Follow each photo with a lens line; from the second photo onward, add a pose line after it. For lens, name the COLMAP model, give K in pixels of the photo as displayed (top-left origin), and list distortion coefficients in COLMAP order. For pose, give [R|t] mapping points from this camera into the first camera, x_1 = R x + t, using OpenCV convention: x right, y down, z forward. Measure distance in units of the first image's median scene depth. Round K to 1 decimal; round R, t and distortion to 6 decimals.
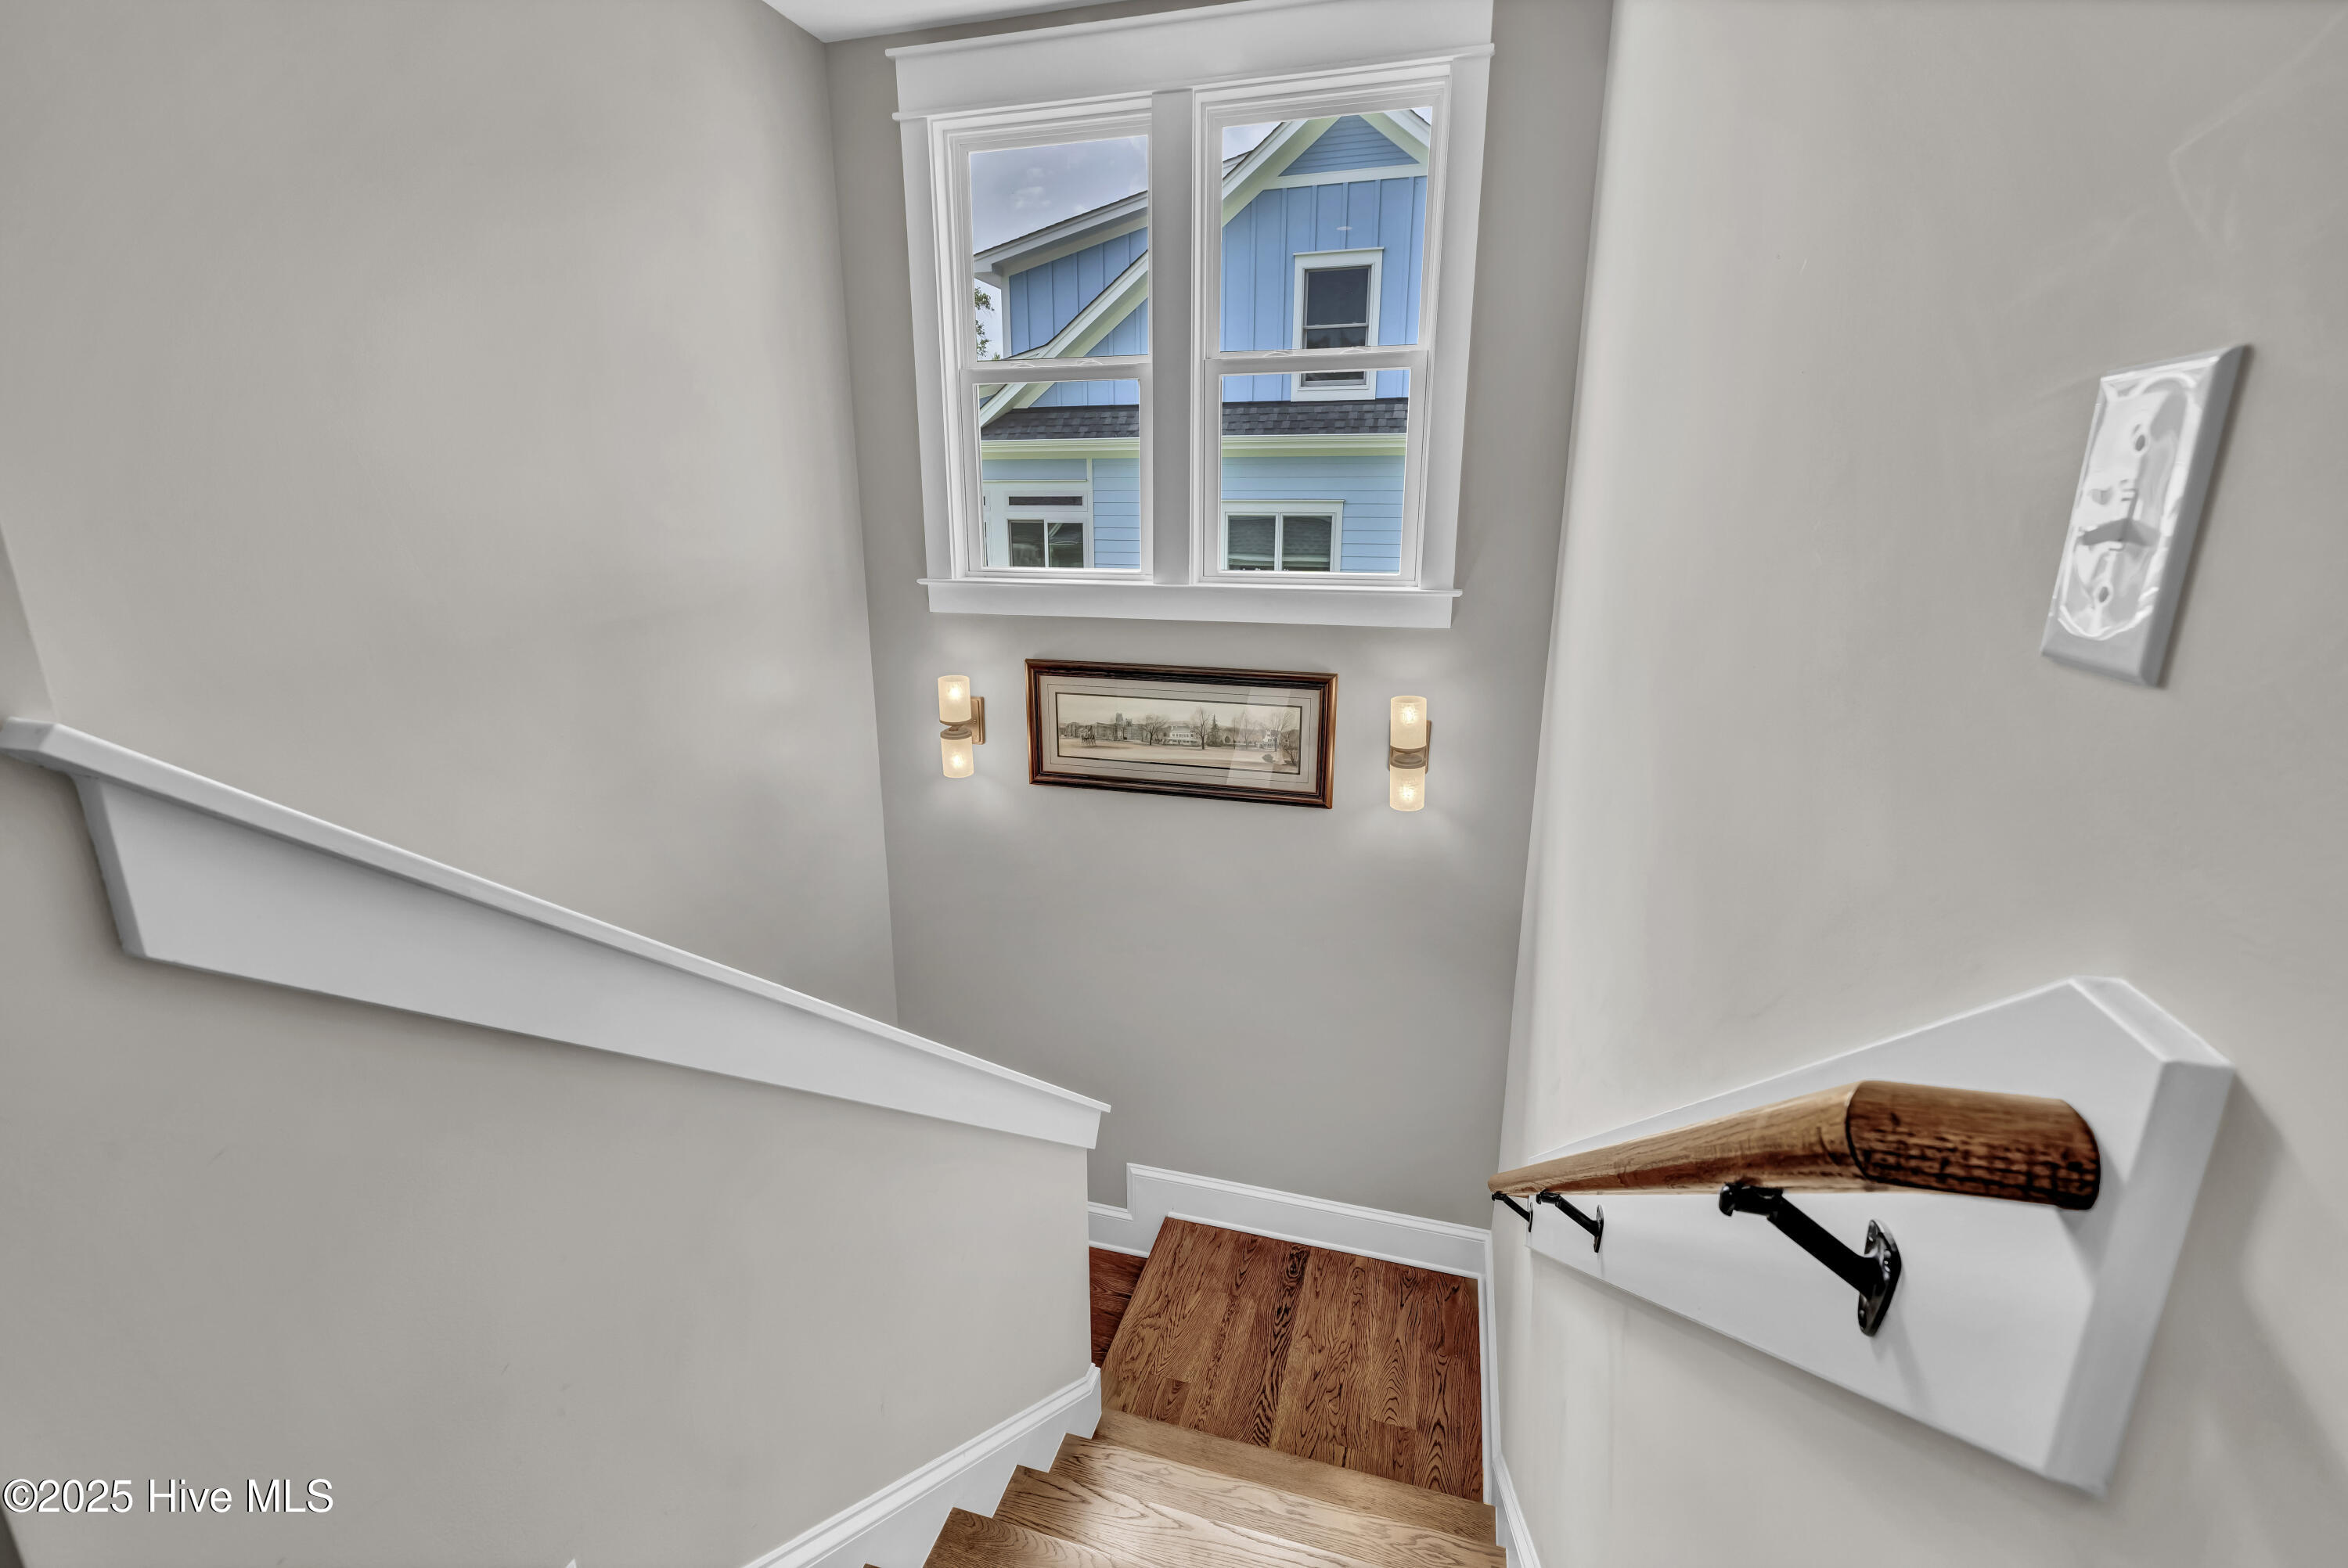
lens RADIAL K [[1005.6, 0, 1165.9], [0, 1005.6, 771.0], [0, 0, 1]] dist [0.005882, -0.007492]
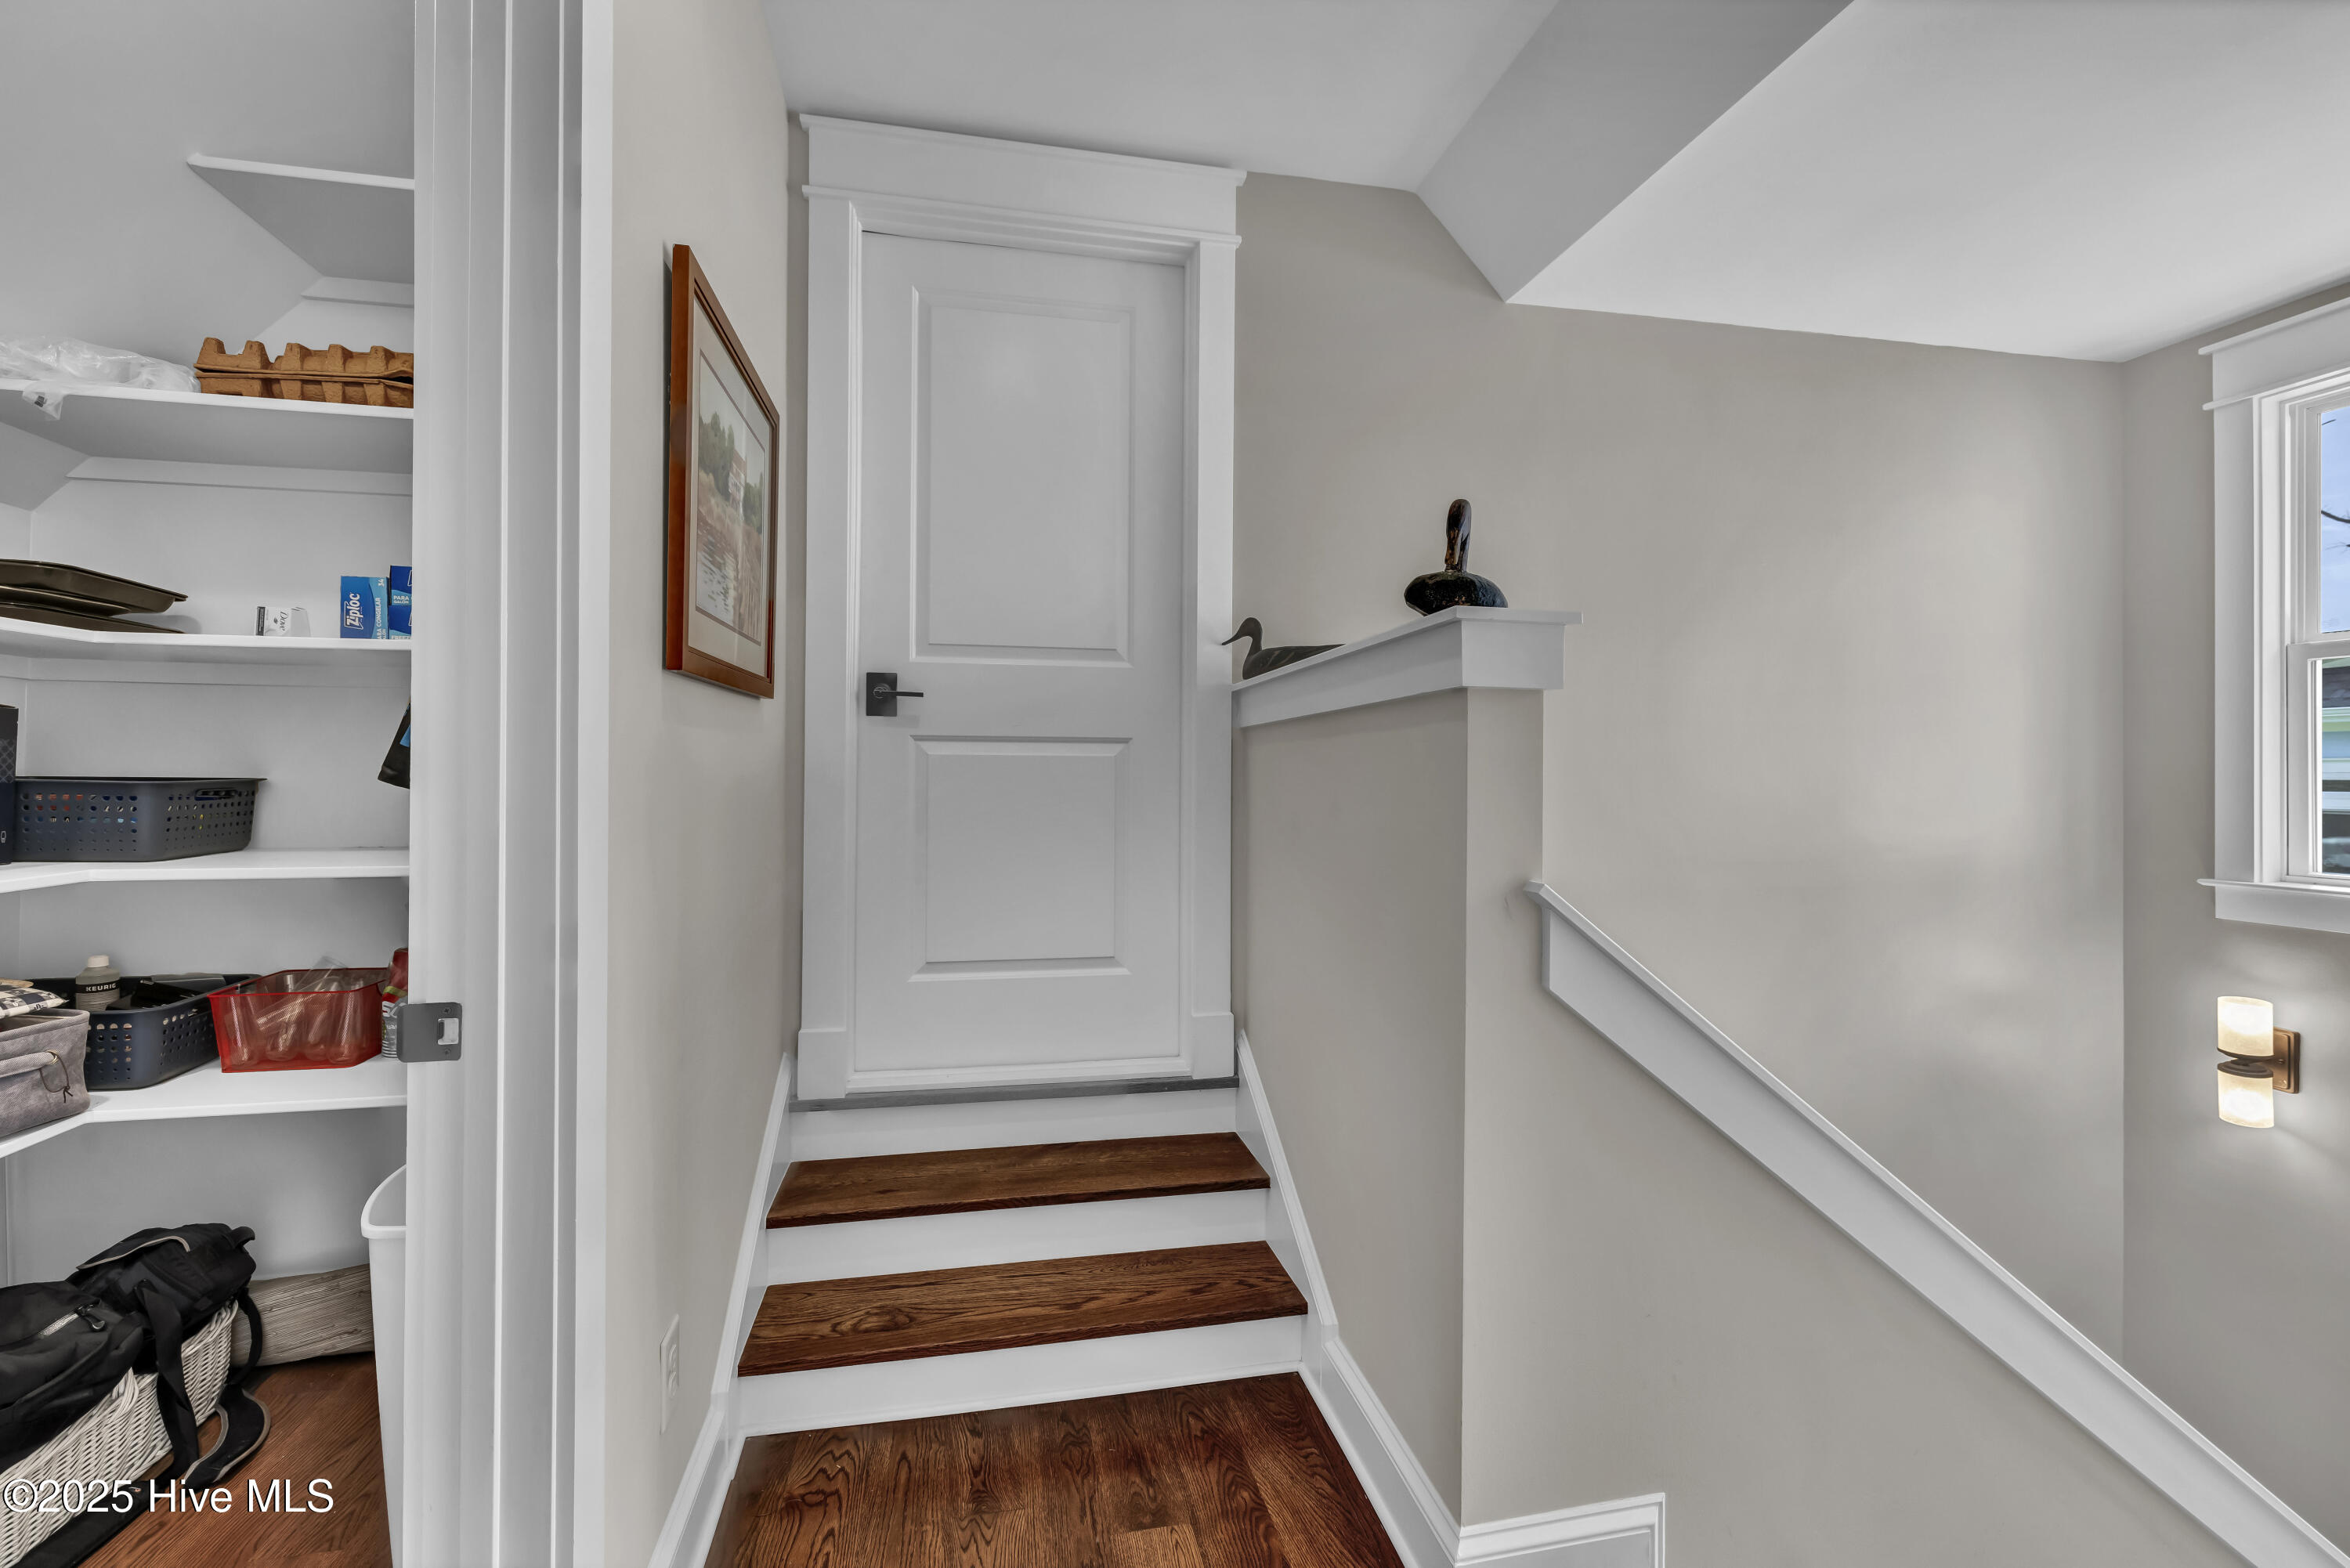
lens RADIAL K [[1006.5, 0, 1166.9], [0, 1006.5, 771.0], [0, 0, 1]] dist [0.005882, -0.007492]
pose [[0.454895, -0.001811, -0.890543, 0.118964], [-0.235624, 0.964116, -0.122319, 0.034964], [0.858808, 0.265475, 0.438145, -0.166060]]
